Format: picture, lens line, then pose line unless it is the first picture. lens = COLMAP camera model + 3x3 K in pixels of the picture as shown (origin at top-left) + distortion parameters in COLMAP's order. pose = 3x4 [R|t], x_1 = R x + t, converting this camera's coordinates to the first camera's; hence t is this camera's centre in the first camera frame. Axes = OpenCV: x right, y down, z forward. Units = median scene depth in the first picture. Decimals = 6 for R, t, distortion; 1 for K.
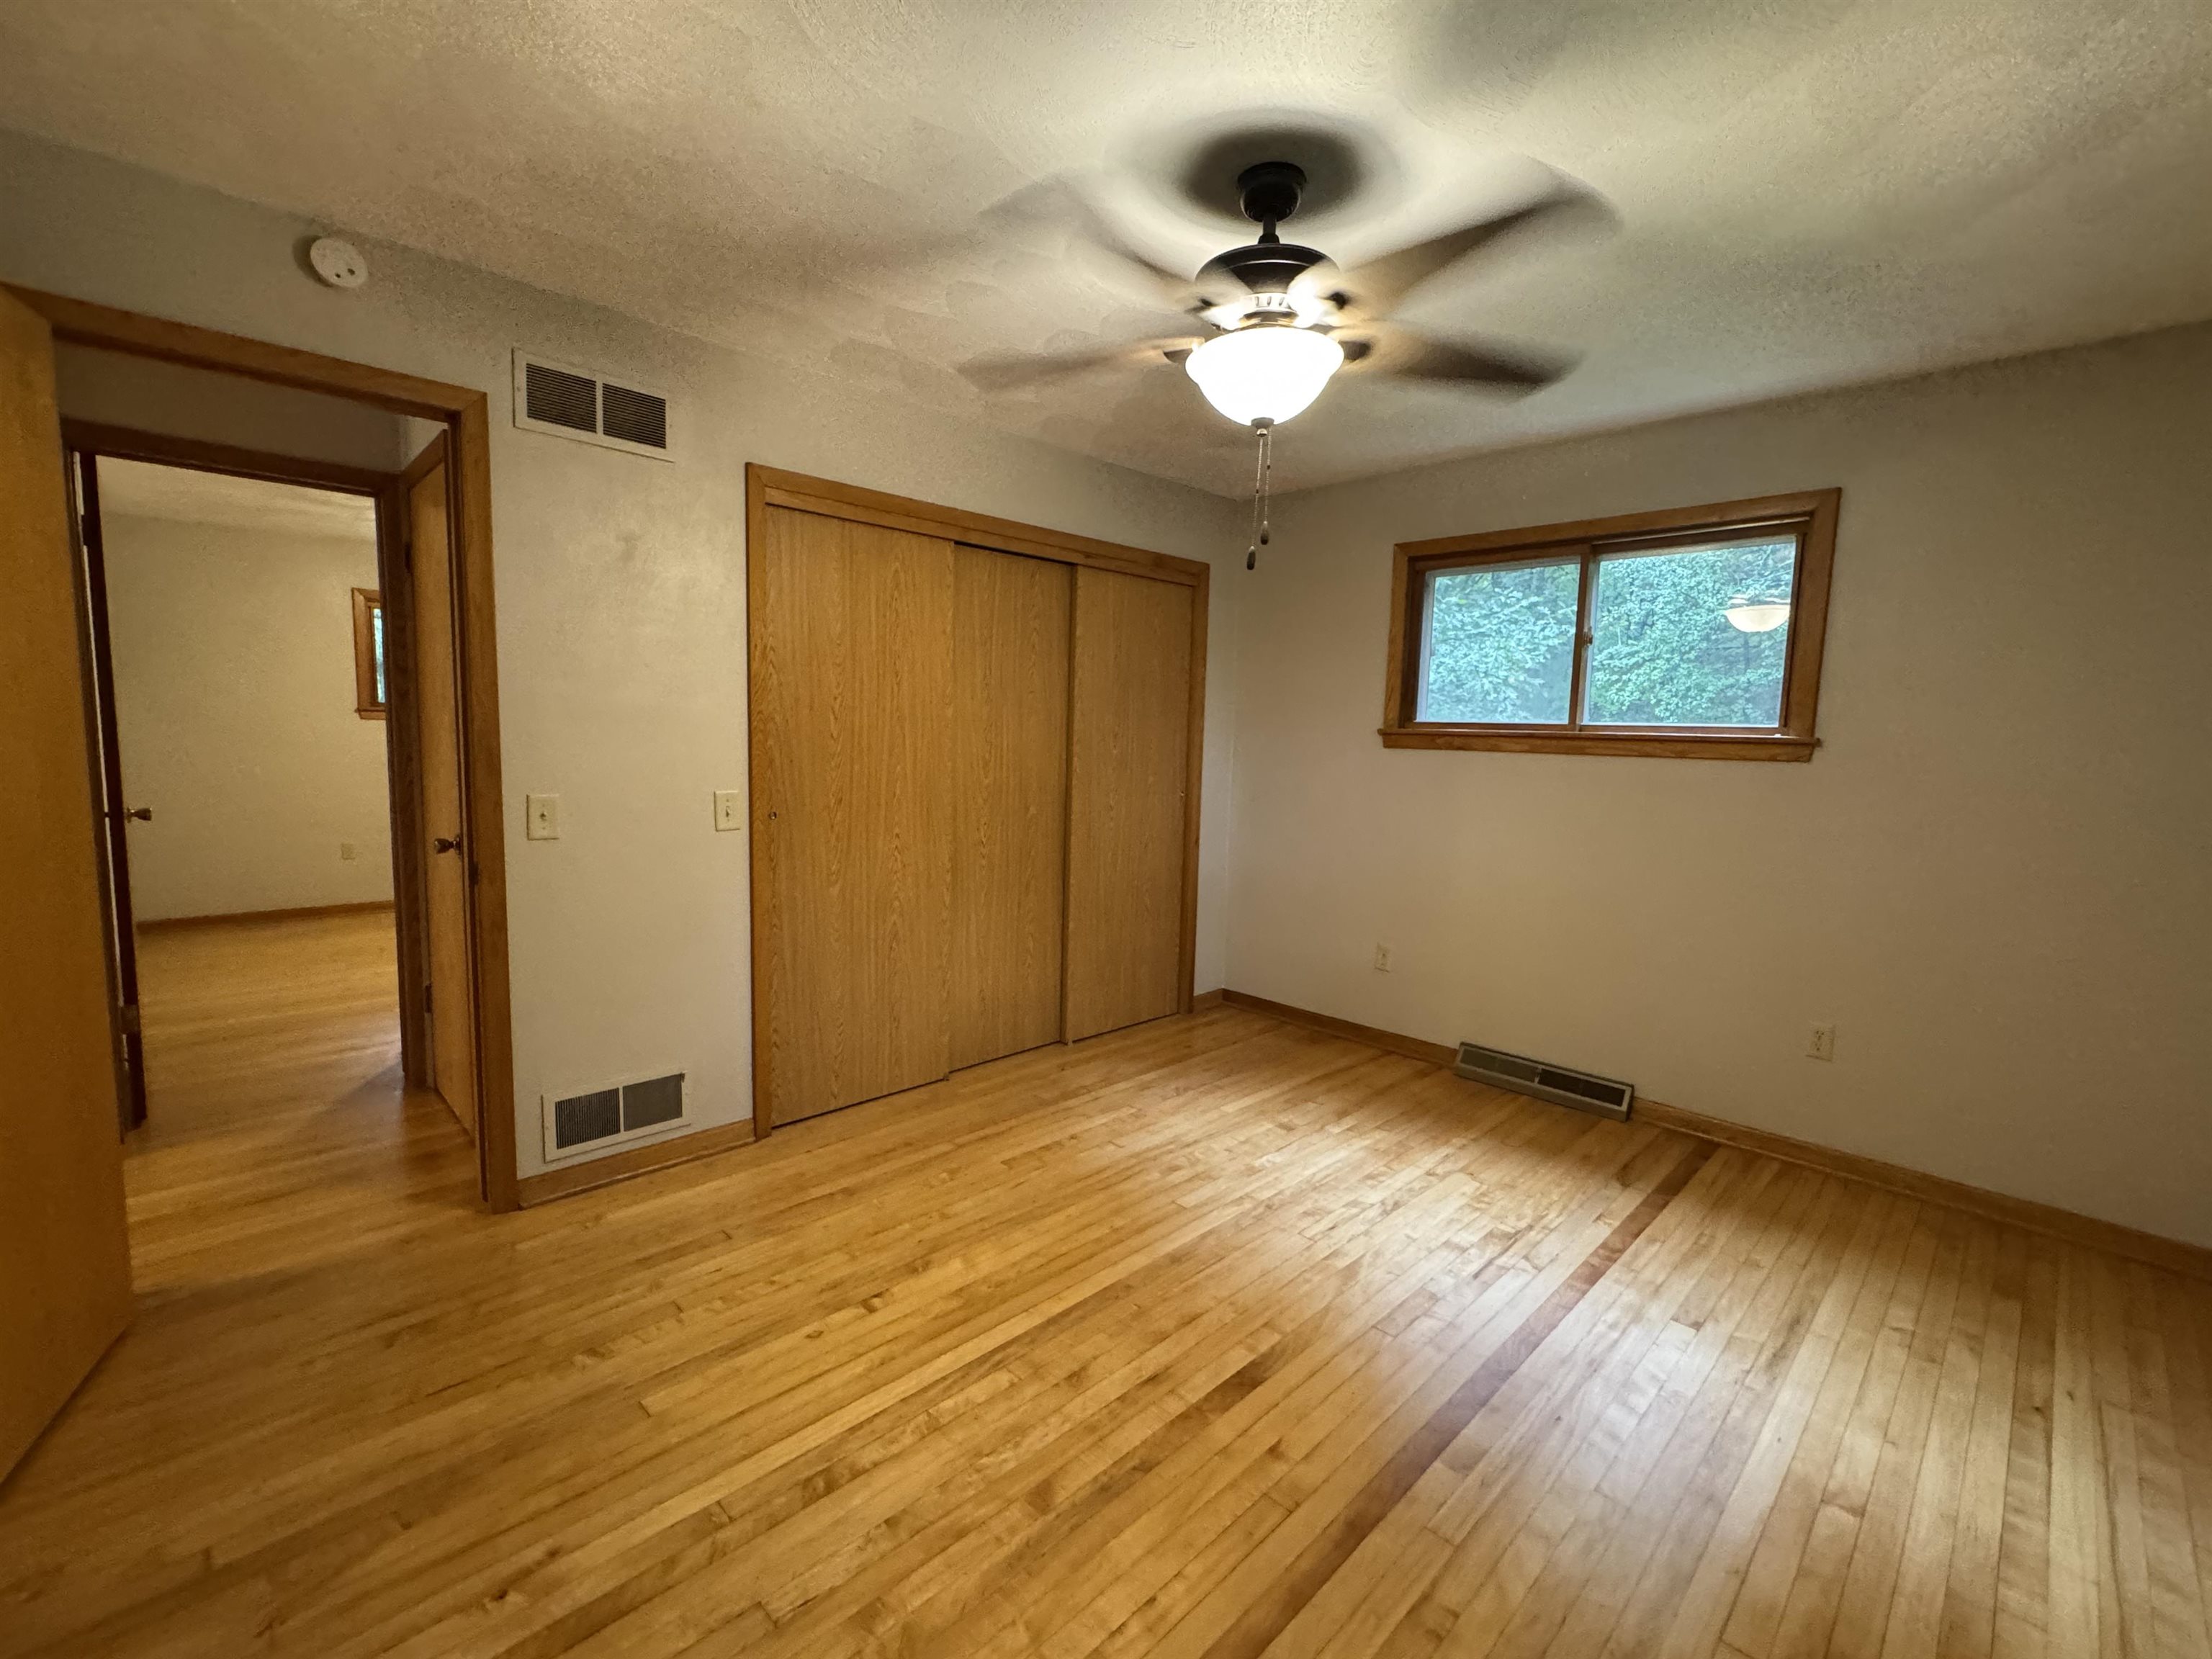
lens RADIAL K [[967.6, 0, 1096.1], [0, 967.6, 825.1], [0, 0, 1]] dist [-0.002573, -0.000075]
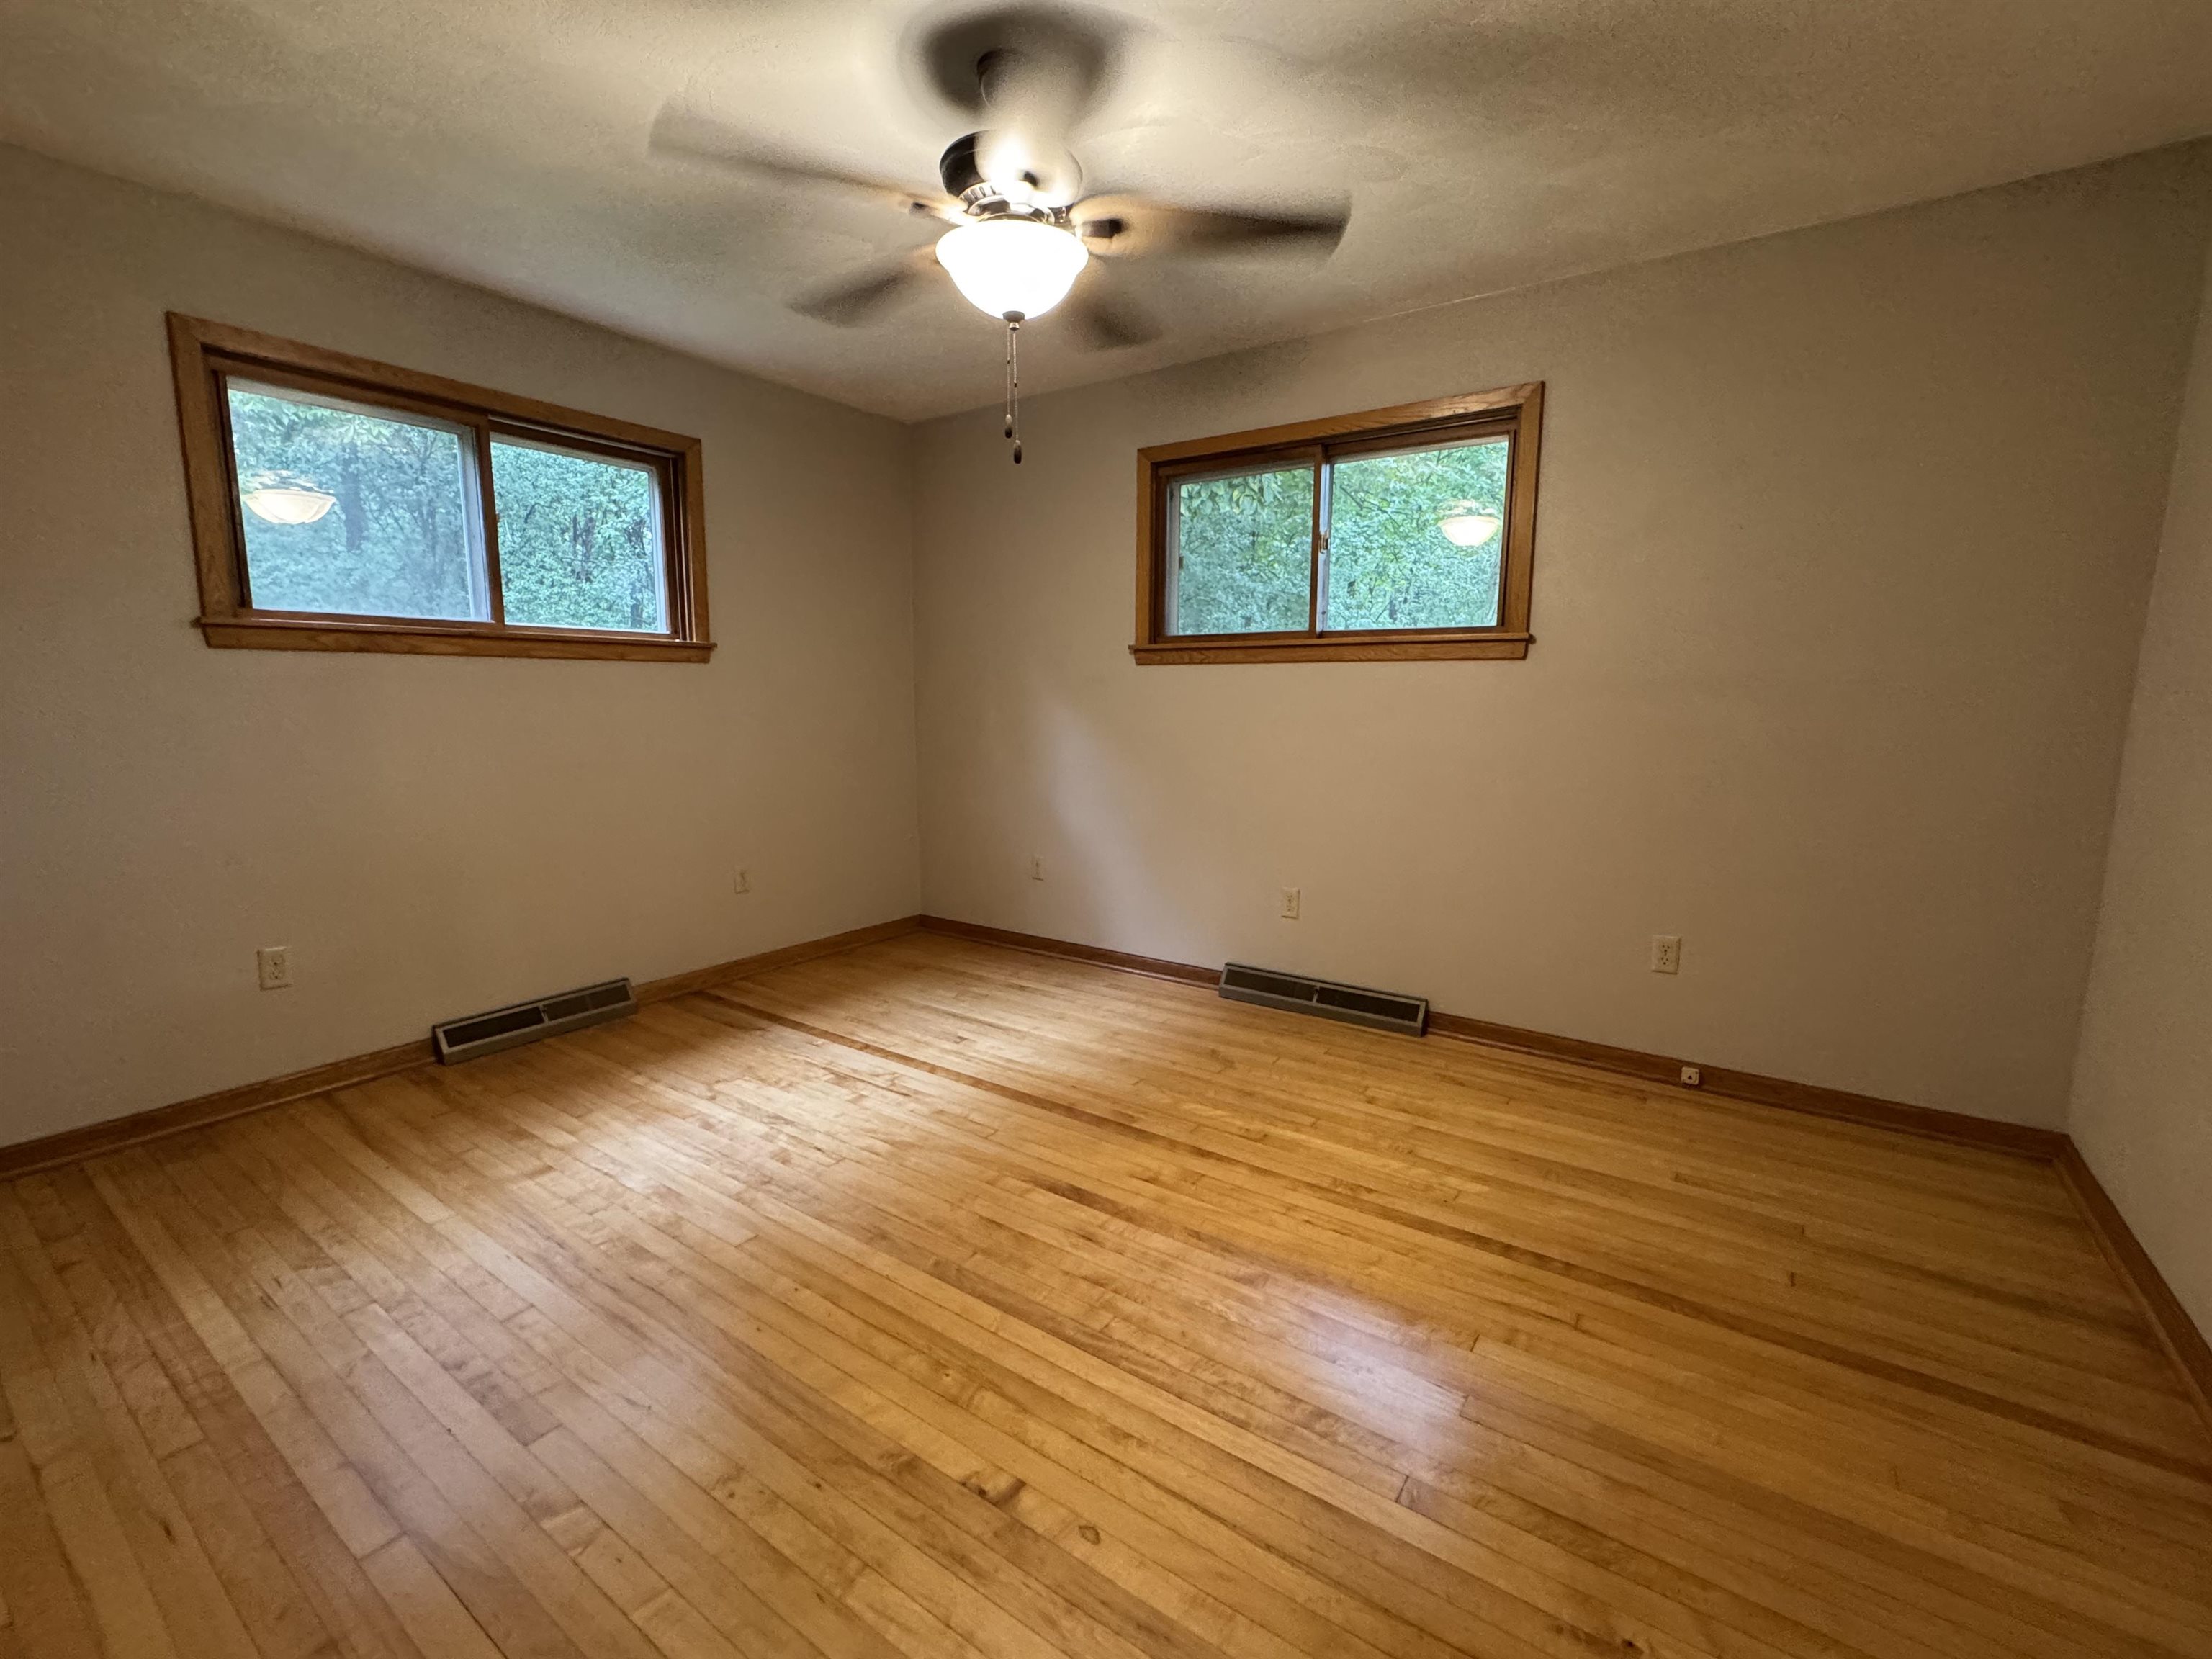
lens RADIAL K [[967.6, 0, 1108.0], [0, 967.6, 839.7], [0, 0, 1]] dist [-0.002573, -0.000075]
pose [[-0.205607, -0.173680, 0.963100, -0.612195], [0.084761, 0.977267, 0.194331, -0.041490], [-0.974957, 0.121589, -0.186212, 0.766506]]
